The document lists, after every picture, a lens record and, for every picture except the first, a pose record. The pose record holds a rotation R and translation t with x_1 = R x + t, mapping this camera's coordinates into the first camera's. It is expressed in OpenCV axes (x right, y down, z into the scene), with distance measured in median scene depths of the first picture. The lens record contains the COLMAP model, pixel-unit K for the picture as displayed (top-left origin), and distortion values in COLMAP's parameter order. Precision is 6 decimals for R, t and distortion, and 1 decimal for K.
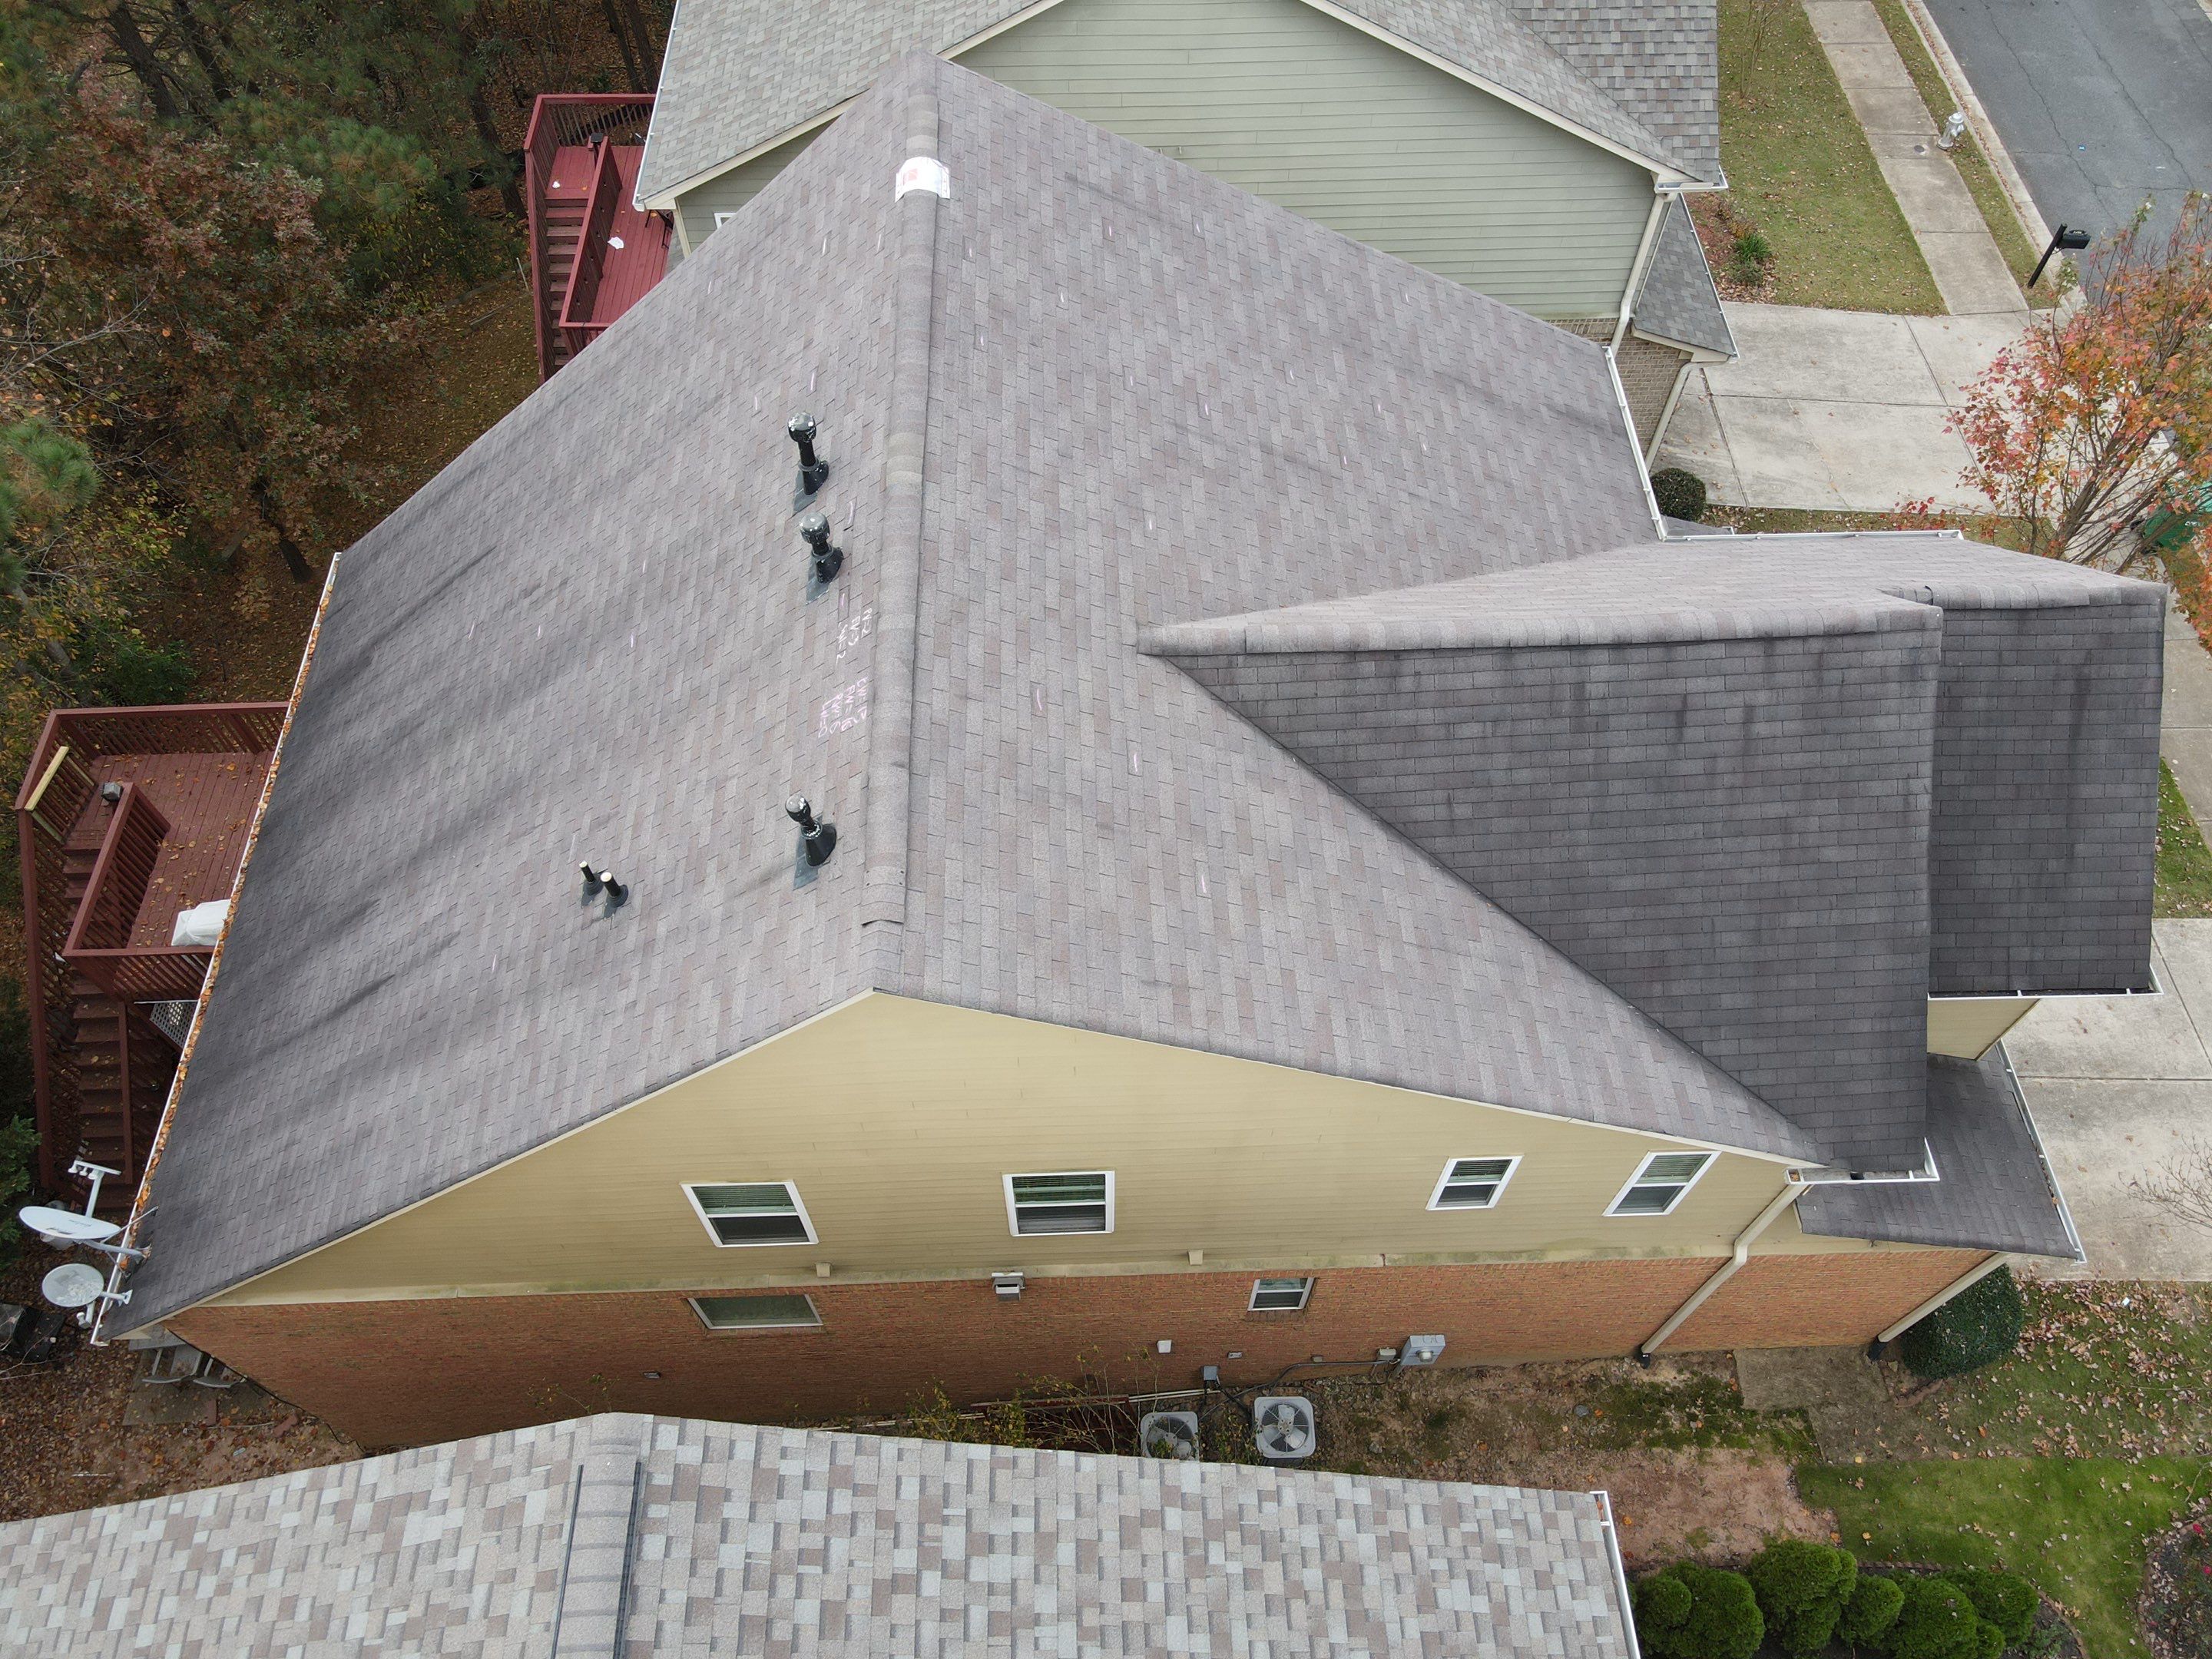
lens RADIAL K [[1611.5, 0, 1106.1], [0, 1611.5, 830.7], [0, 0, 1]] dist [0.031536, -0.017450]
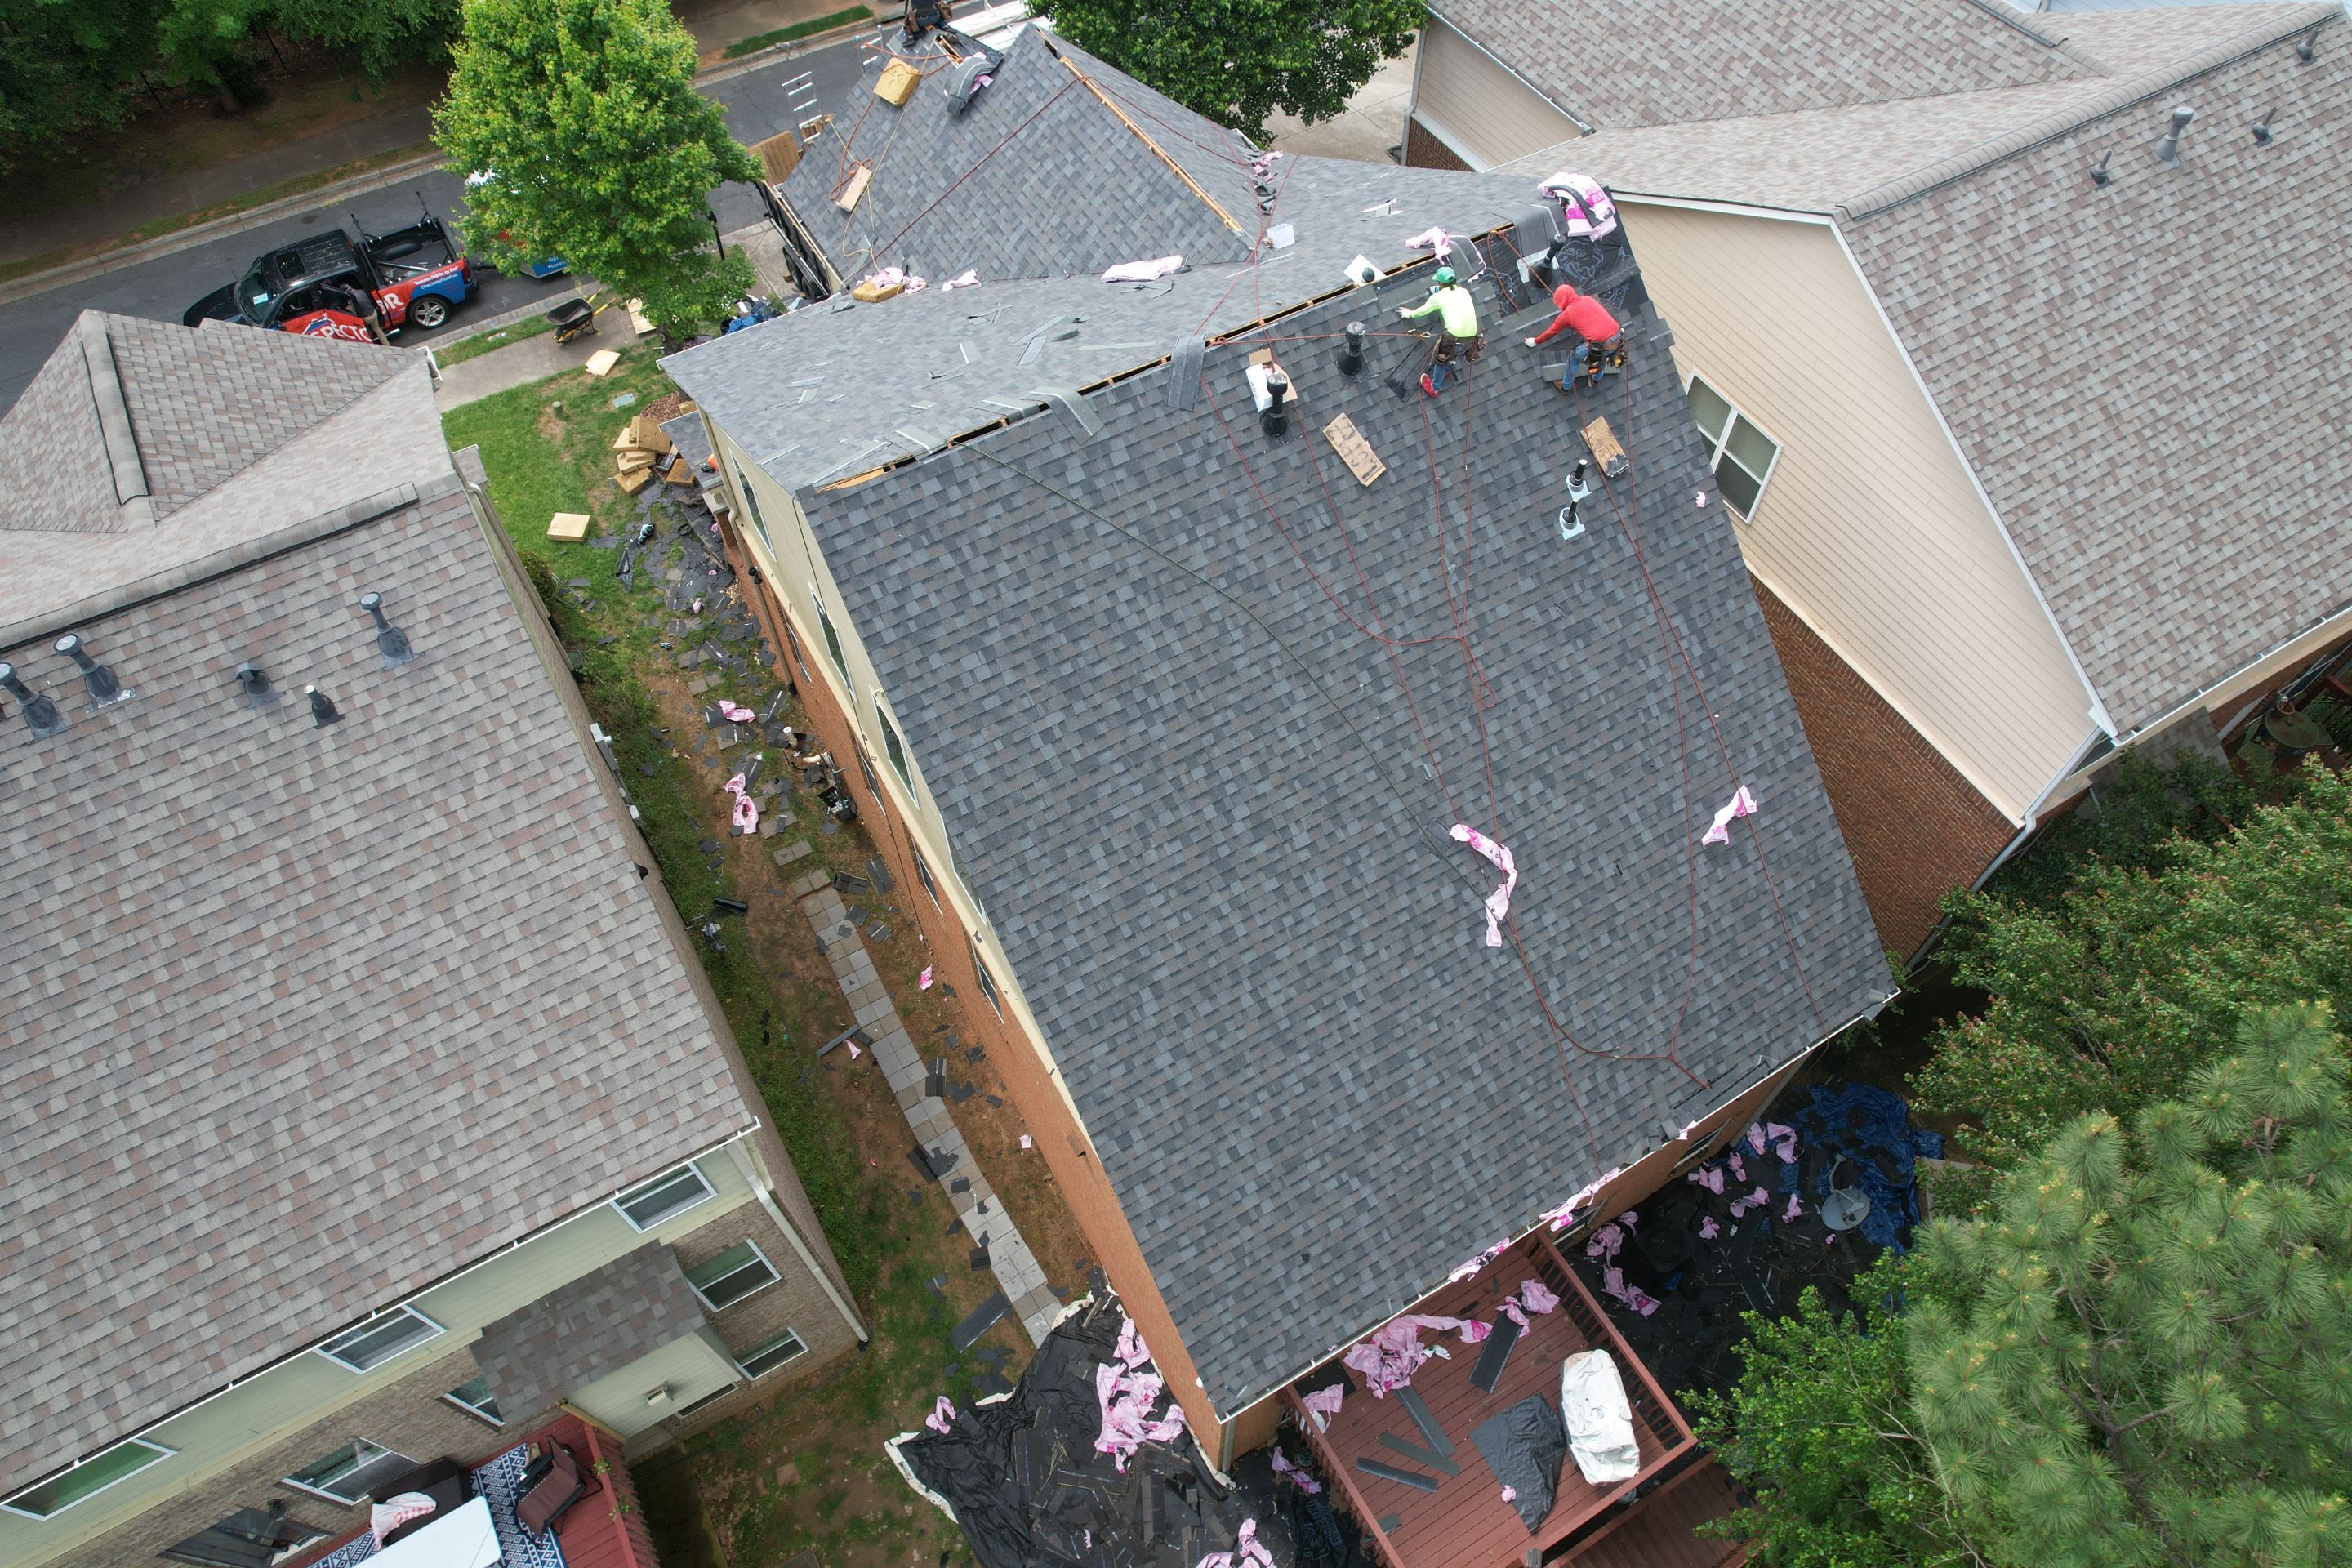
lens RADIAL K [[1508.4, 0, 1179.0], [0, 1508.4, 782.4], [0, 0, 1]] dist [-0.081827, 0.075866]
pose [[-0.474723, -0.726343, 0.497056, -0.843323], [0.739916, -0.023530, 0.672288, -0.965314], [-0.476615, 0.686930, 0.548603, 0.507657]]
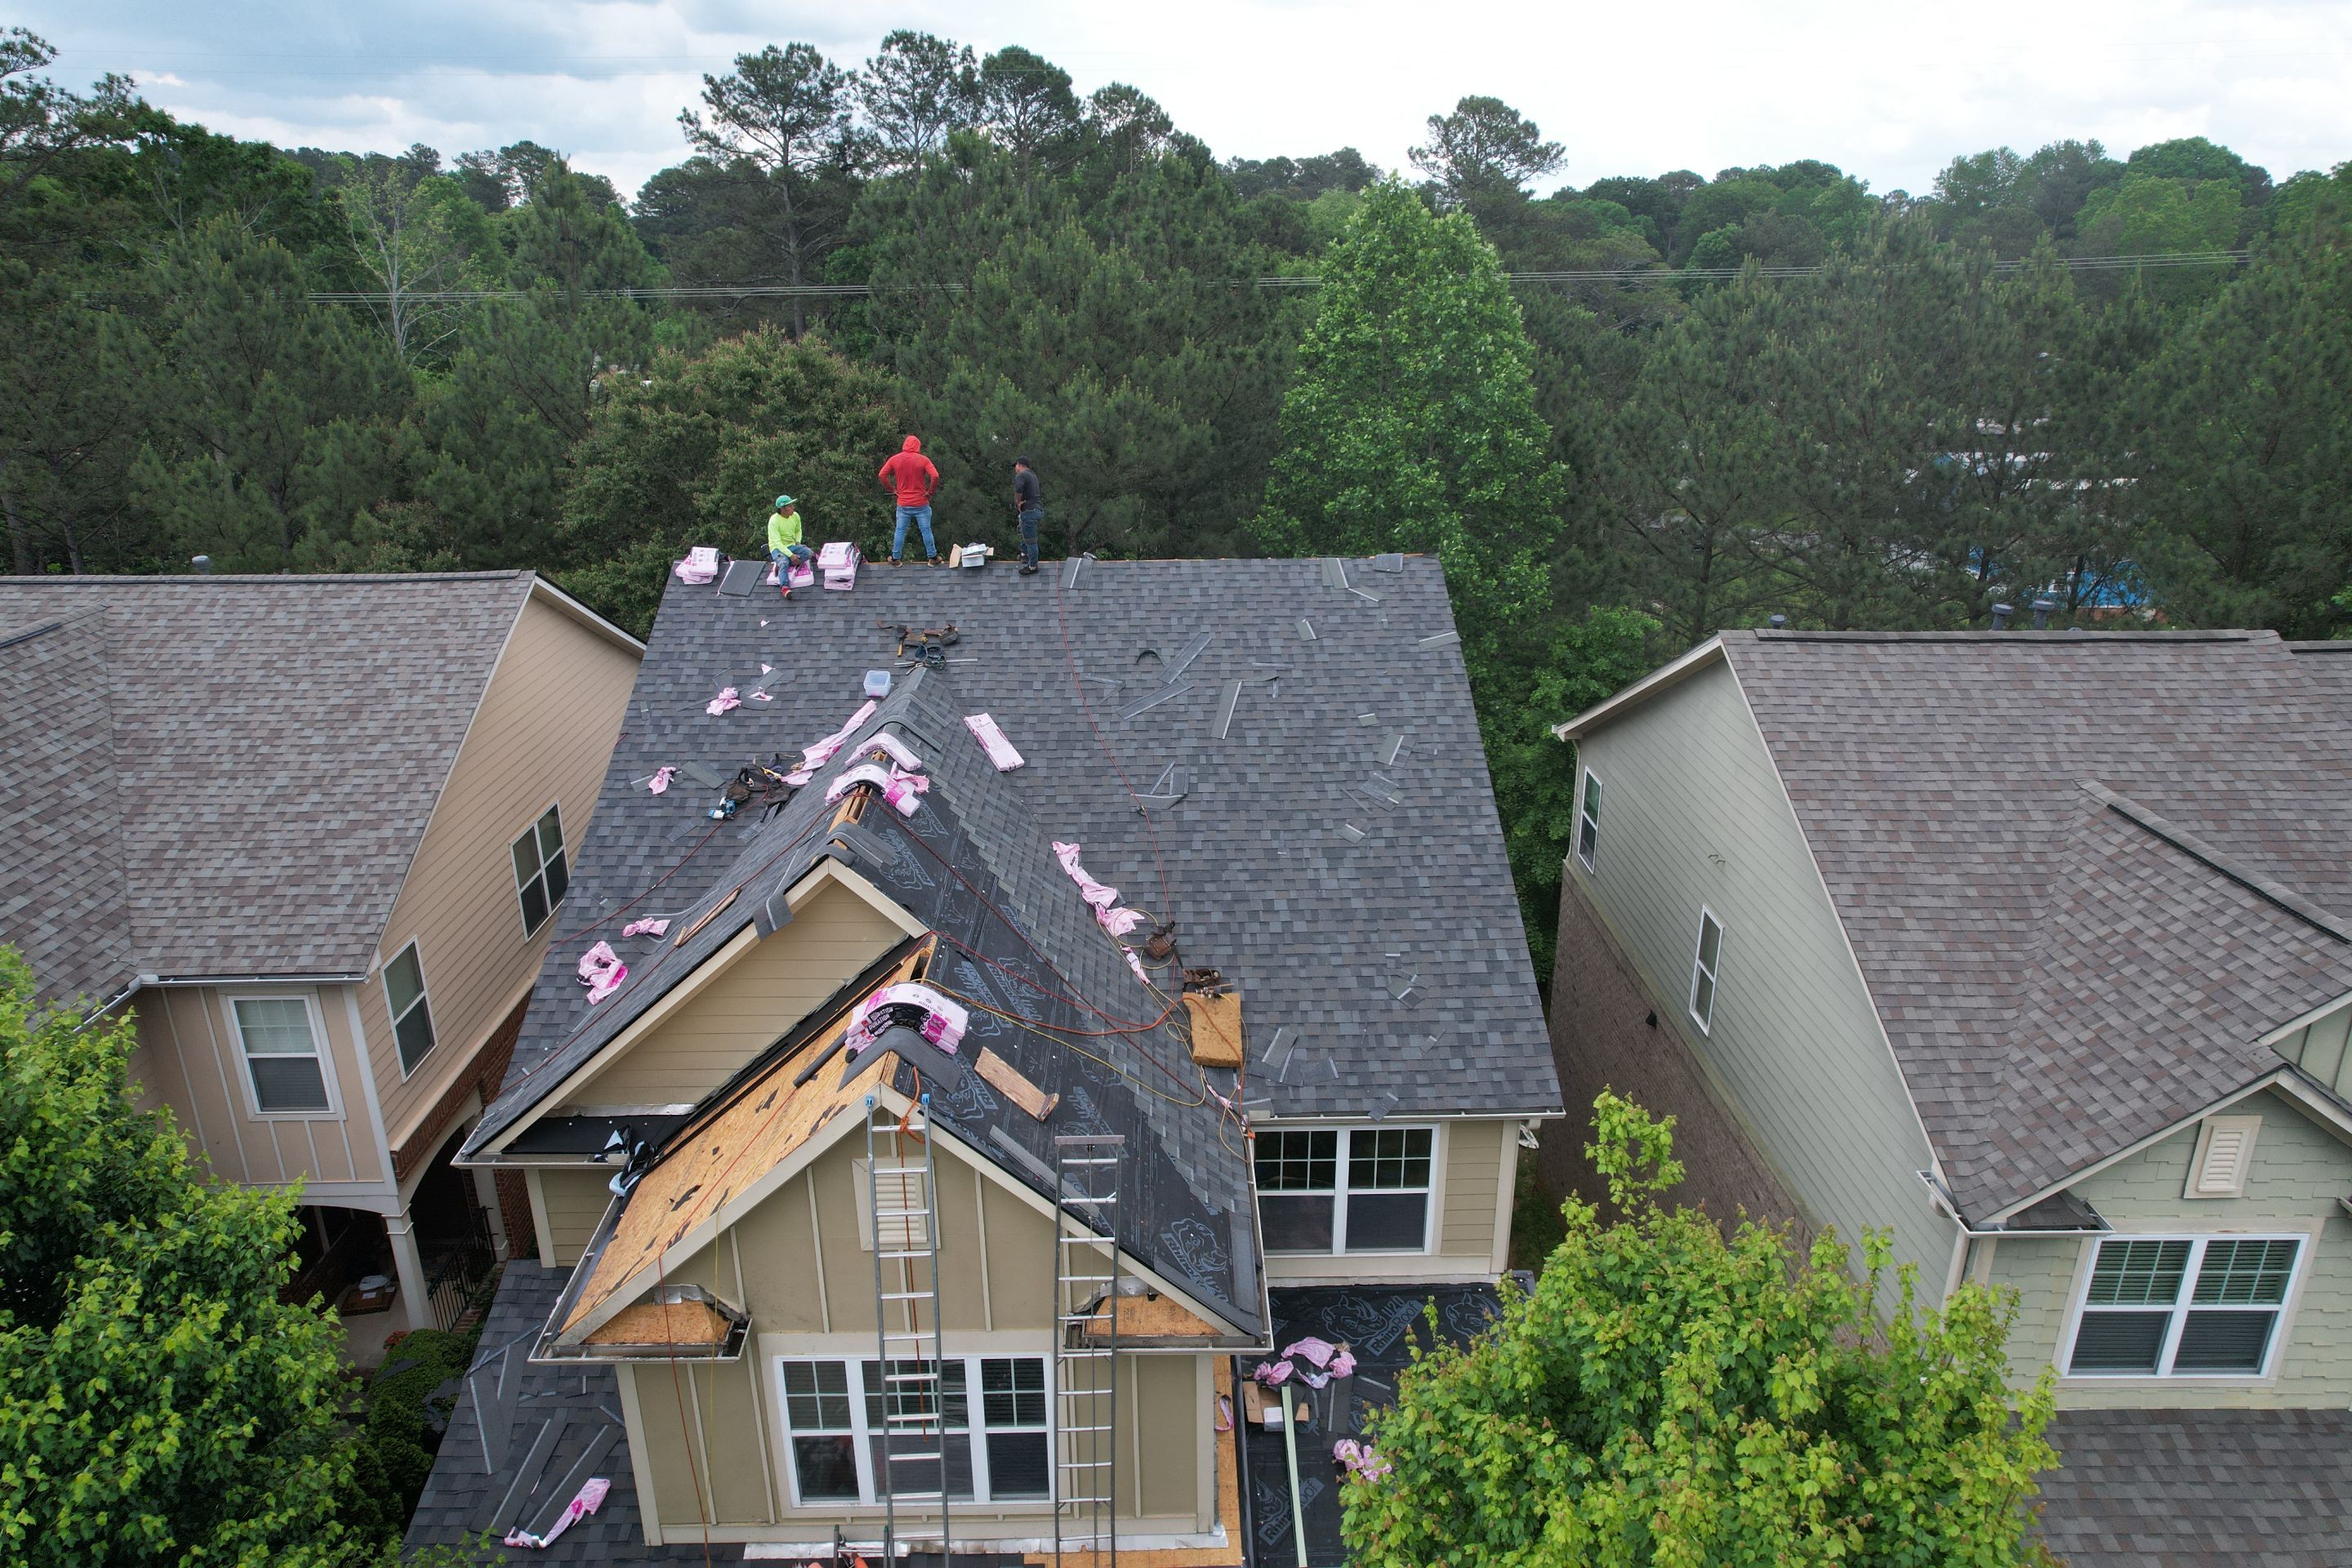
lens RADIAL K [[1497.0, 0, 1178.6], [0, 1497.0, 788.7], [0, 0, 1]] dist [-0.080226, 0.073158]
pose [[-0.010088, 0.341156, -0.939952, 1.186752], [-0.835364, 0.513780, 0.195442, -0.455124], [0.549605, 0.787174, 0.279806, 0.698629]]
